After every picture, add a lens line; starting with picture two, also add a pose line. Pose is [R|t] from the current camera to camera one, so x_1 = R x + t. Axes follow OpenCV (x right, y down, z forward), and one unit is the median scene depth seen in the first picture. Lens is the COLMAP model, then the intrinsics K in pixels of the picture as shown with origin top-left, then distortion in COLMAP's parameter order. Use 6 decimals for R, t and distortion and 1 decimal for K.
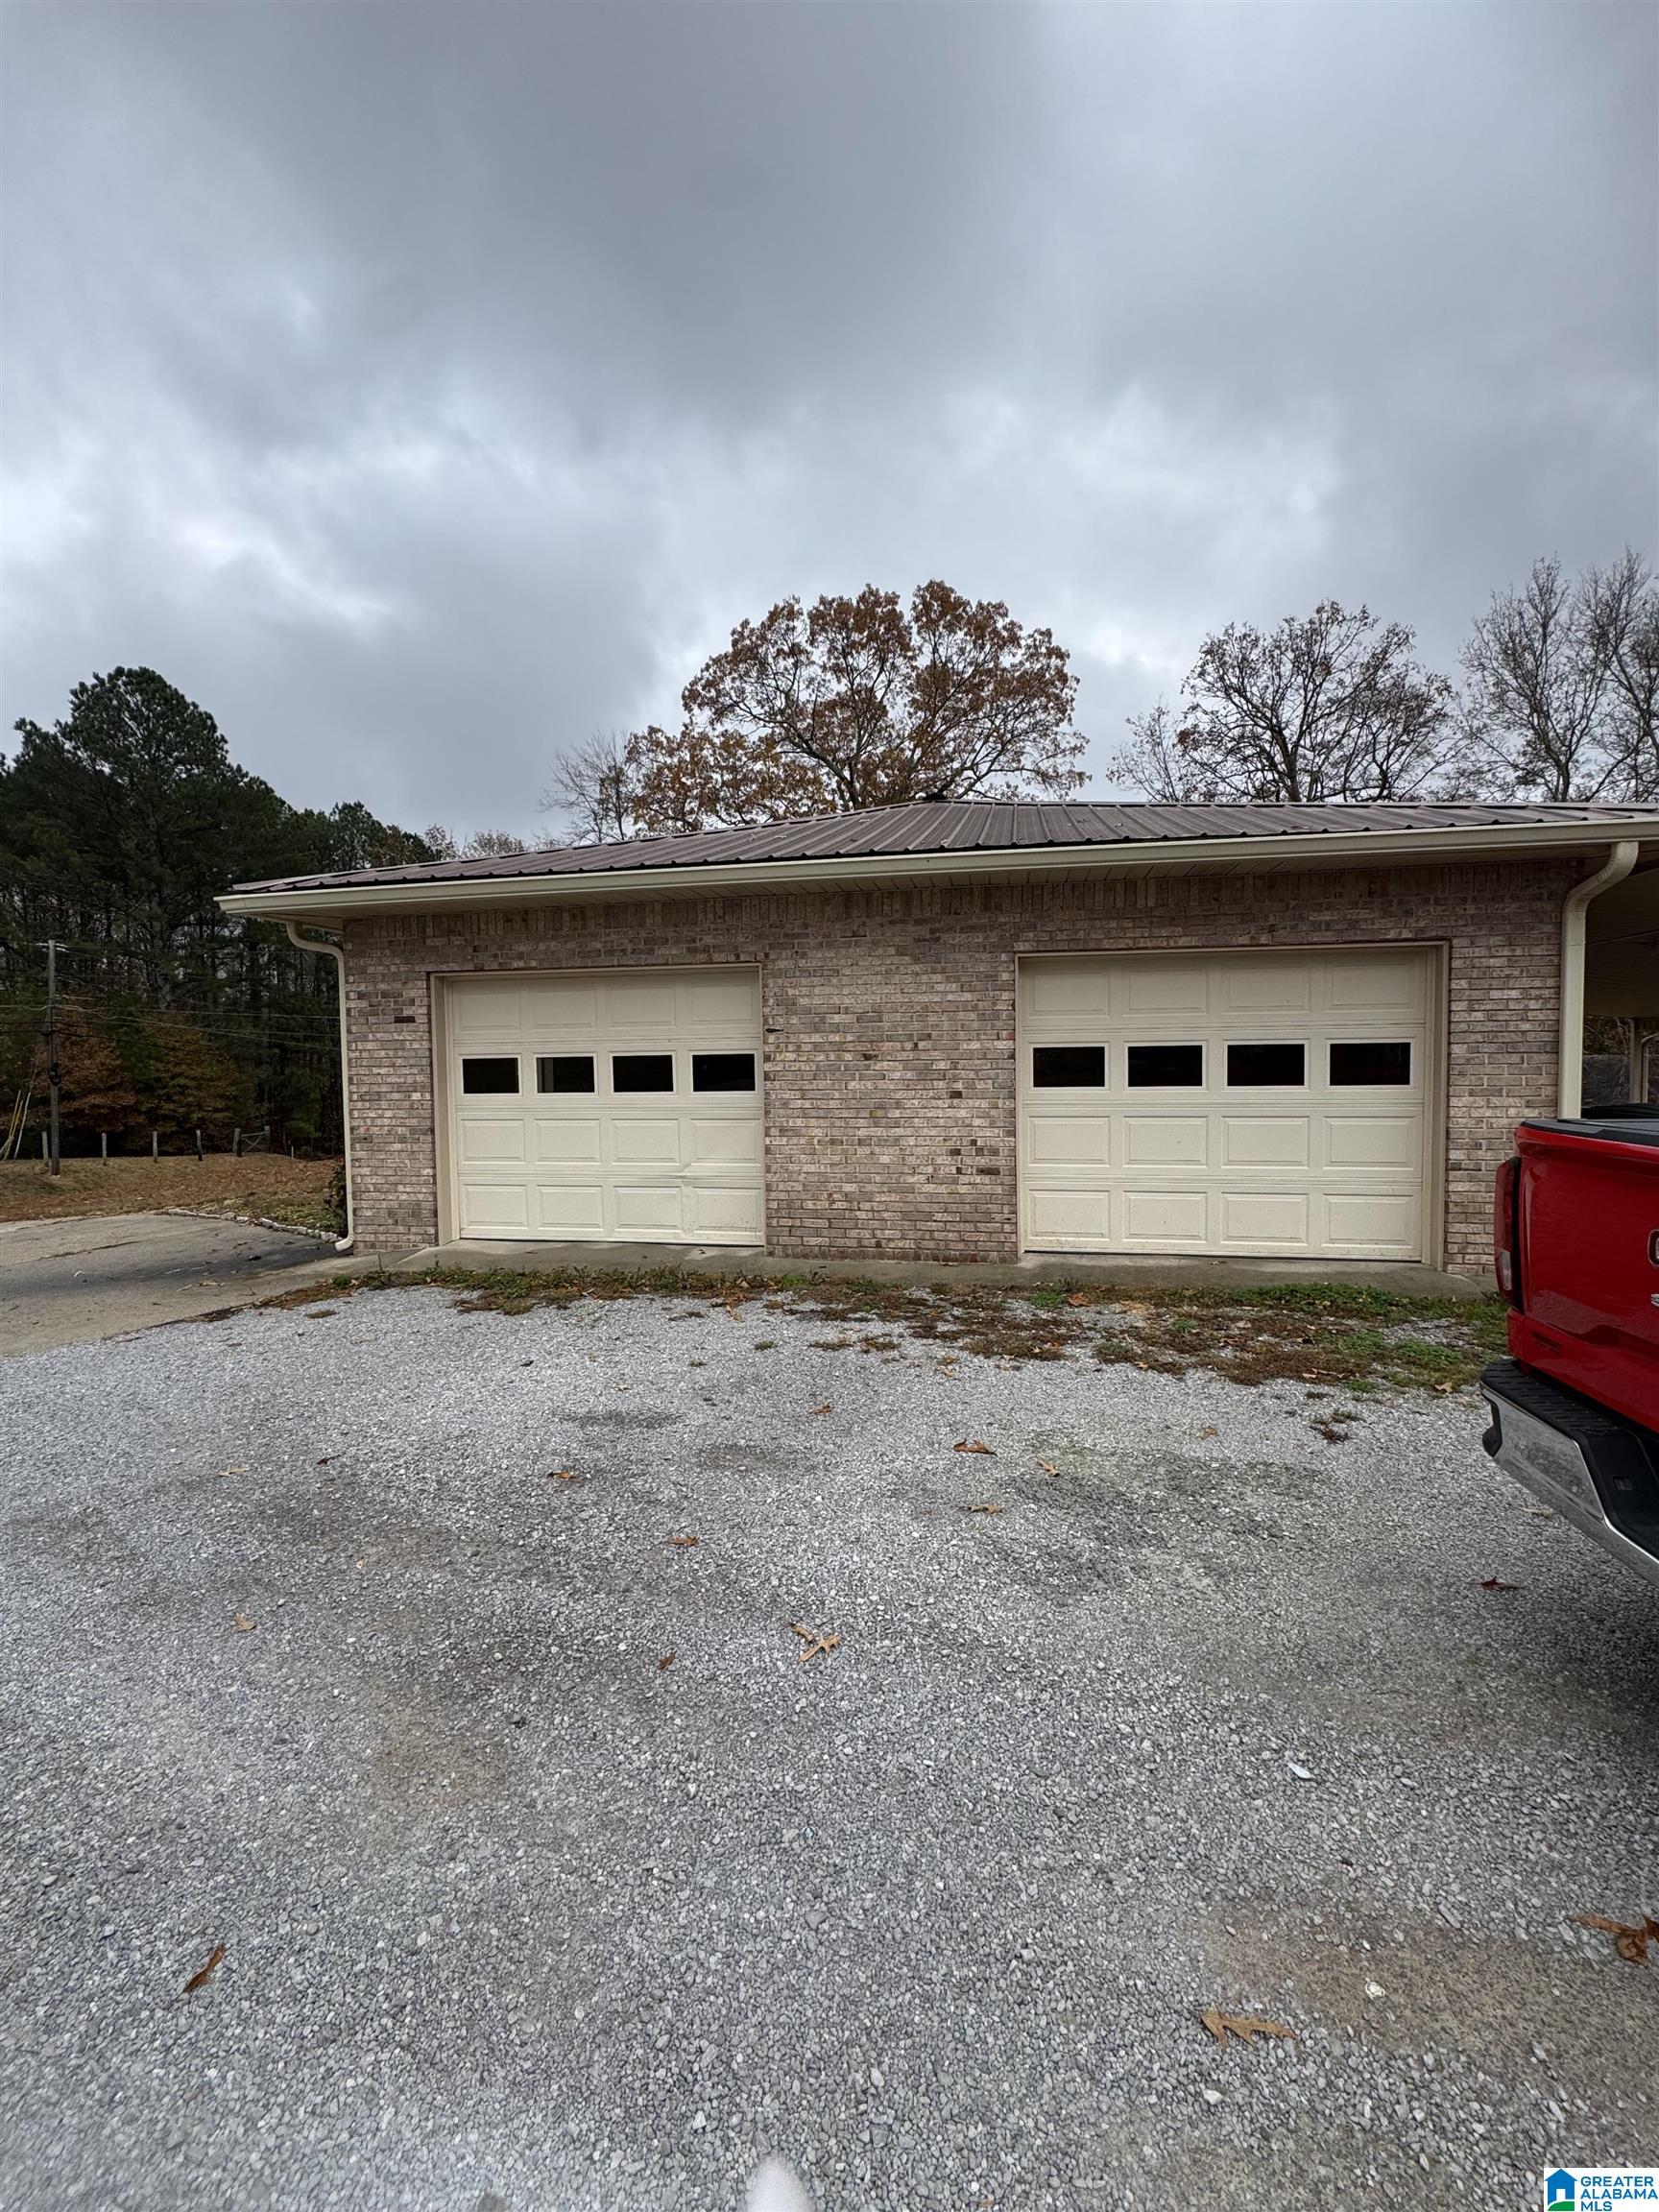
lens RADIAL K [[978.4, 0, 829.5], [0, 978.4, 1106.0], [0, 0, 1]] dist [-0.001897, 0.000039]
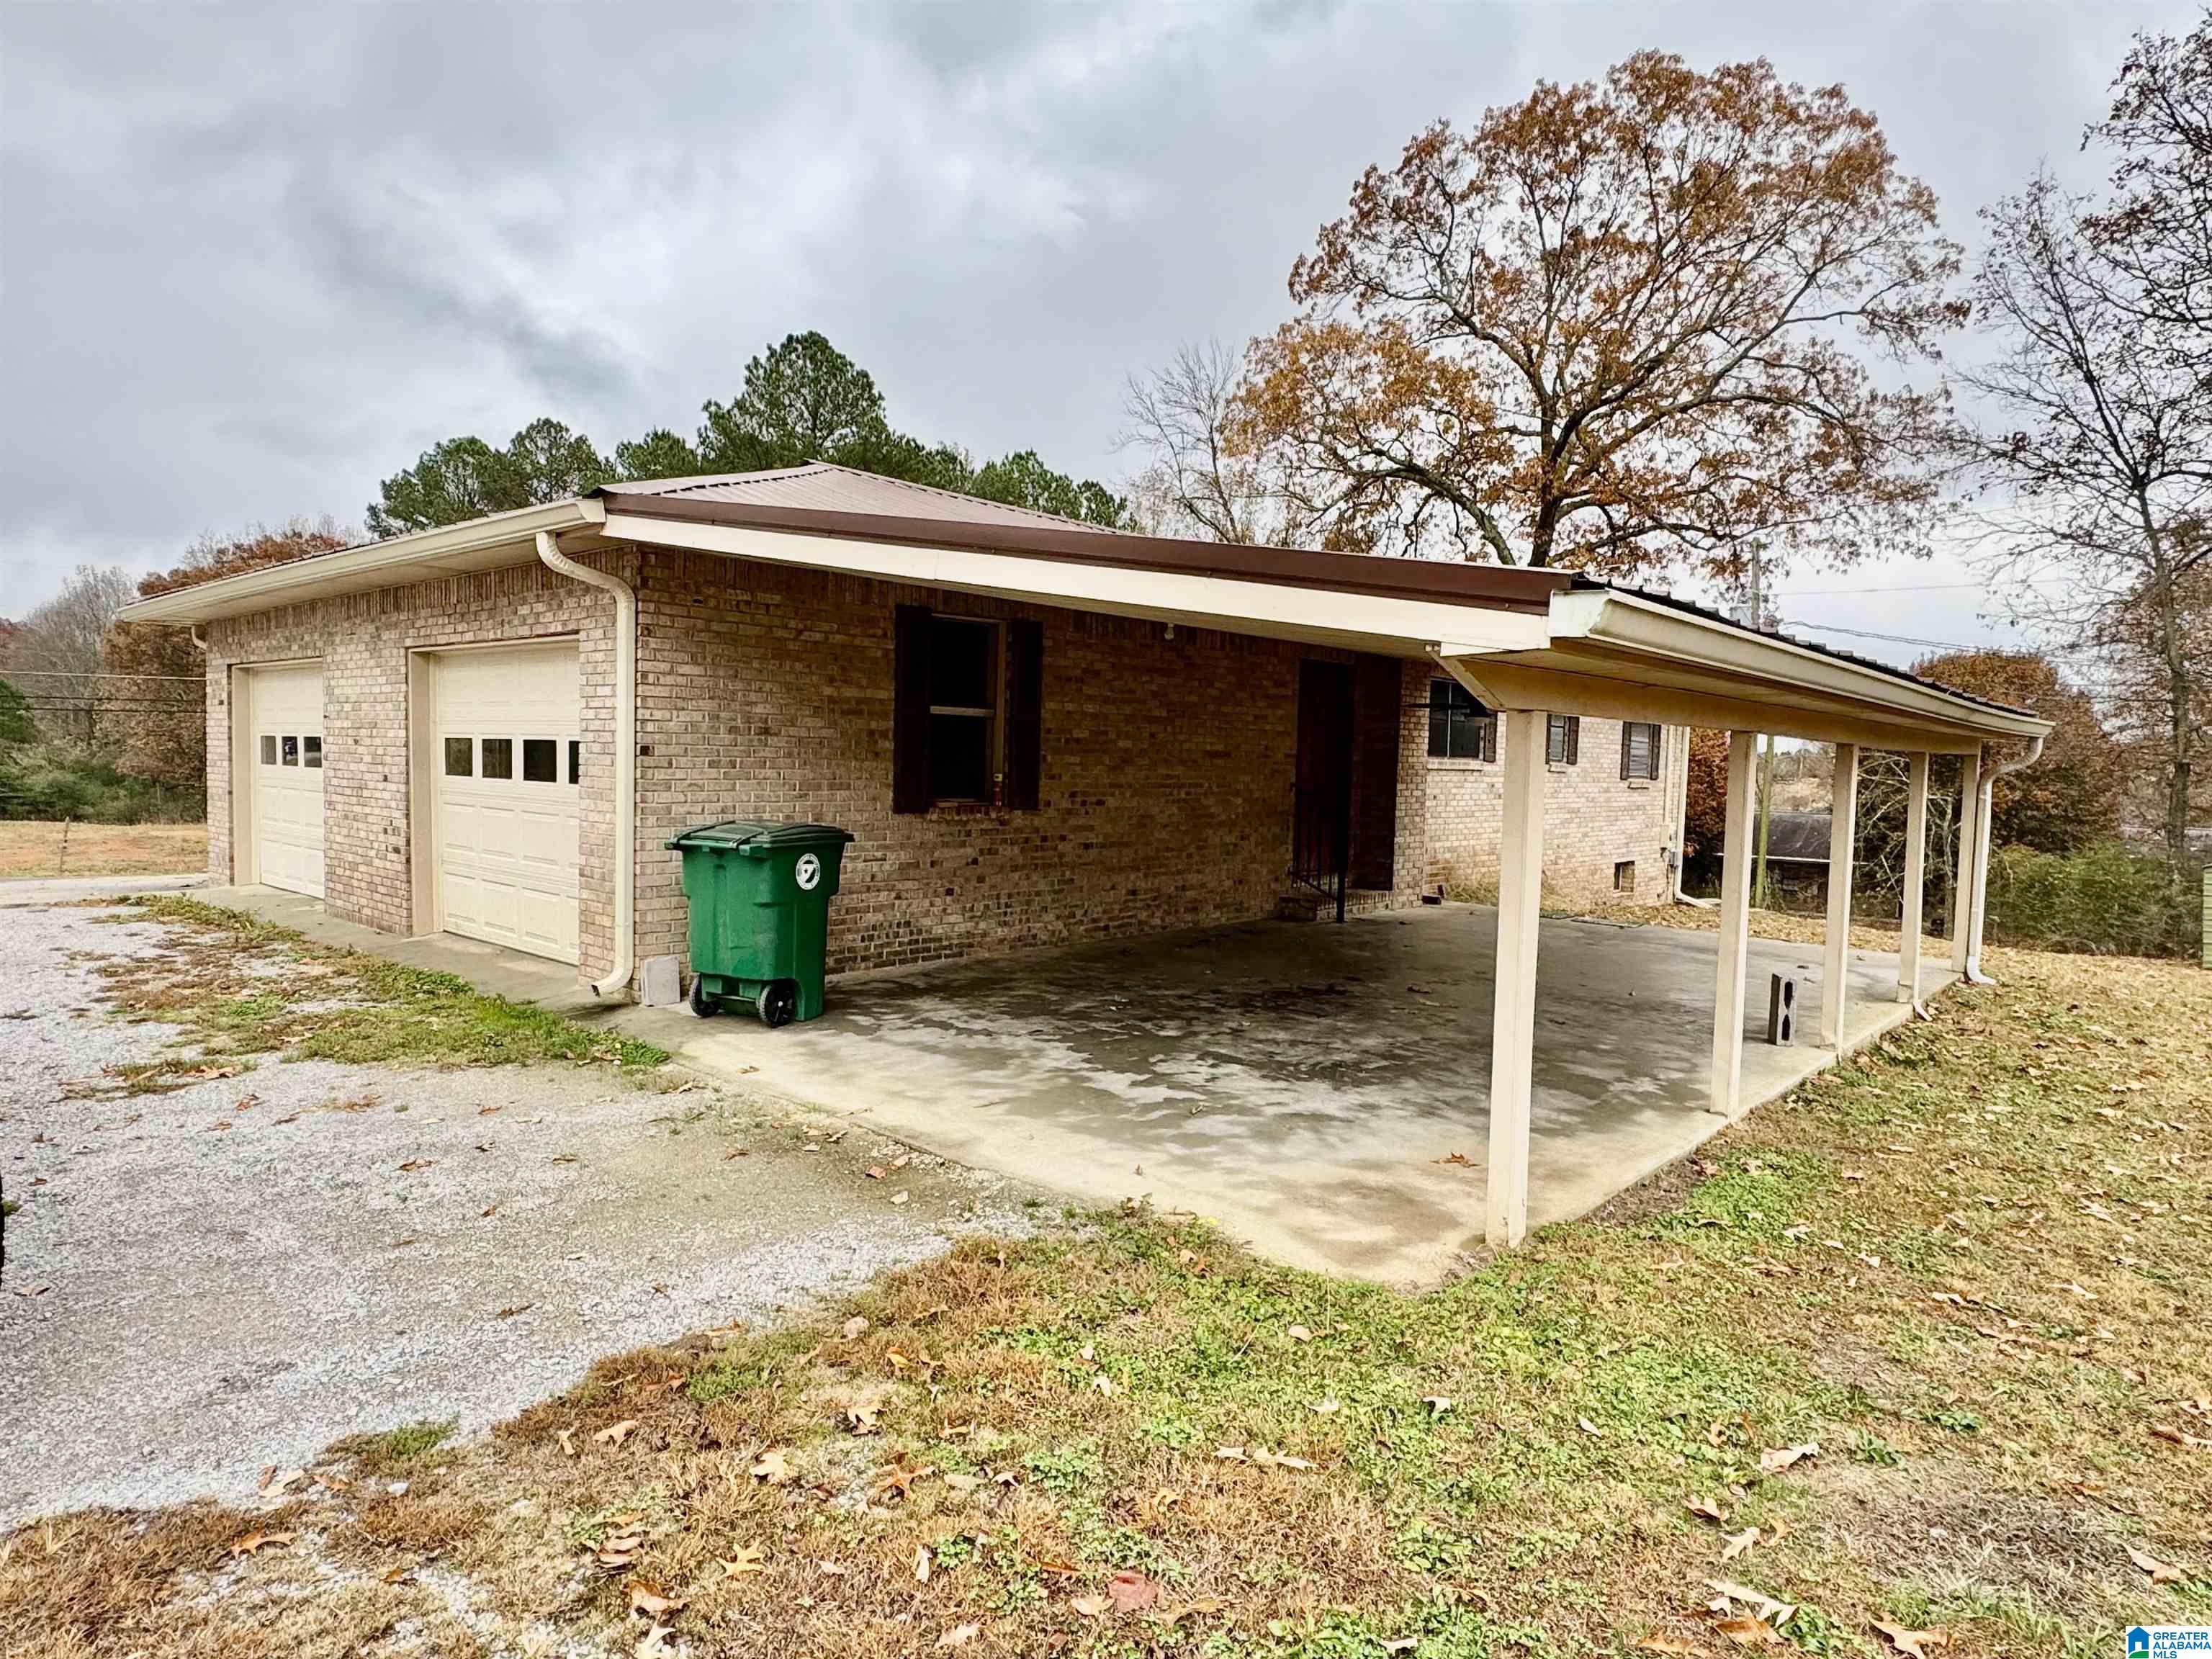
lens RADIAL K [[1377.3, 0, 1106.0], [0, 1377.3, 829.5], [0, 0, 1]] dist [0.000049, 0.000321]
pose [[0.835818, 0.068140, -0.544762, 0.324226], [-0.067624, 0.997490, 0.021014, -0.008385], [0.544826, 0.019276, 0.838328, 0.031959]]
